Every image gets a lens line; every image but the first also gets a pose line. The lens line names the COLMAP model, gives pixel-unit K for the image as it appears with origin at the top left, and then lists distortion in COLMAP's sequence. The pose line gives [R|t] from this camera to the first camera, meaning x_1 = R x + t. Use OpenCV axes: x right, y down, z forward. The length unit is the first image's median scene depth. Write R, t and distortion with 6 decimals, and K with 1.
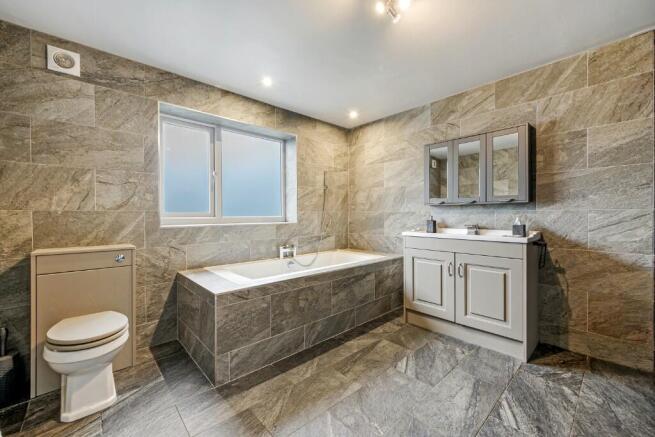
lens RADIAL K [[266.0, 0, 327.5], [0, 266.0, 218.5], [0, 0, 1]] dist [0.000856, 0.000148]
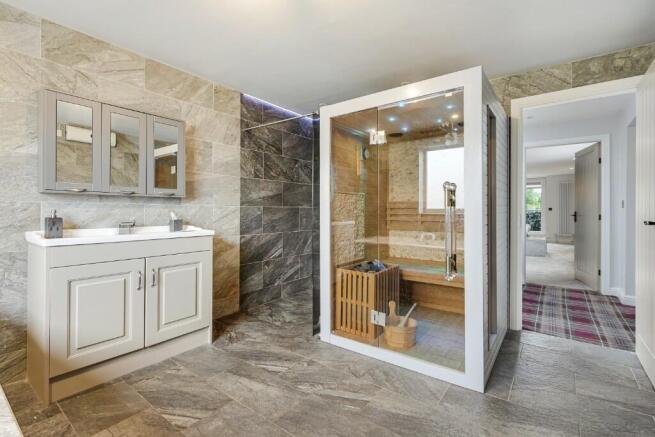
lens RADIAL K [[314.5, 0, 318.2], [0, 314.5, 214.4], [0, 0, 1]] dist [0.000791, 0.000011]
pose [[-0.189865, -0.007329, 0.981783, -0.550526], [0.010266, 0.999903, 0.009449, -0.001506], [-0.981757, 0.011873, -0.189771, 0.718942]]
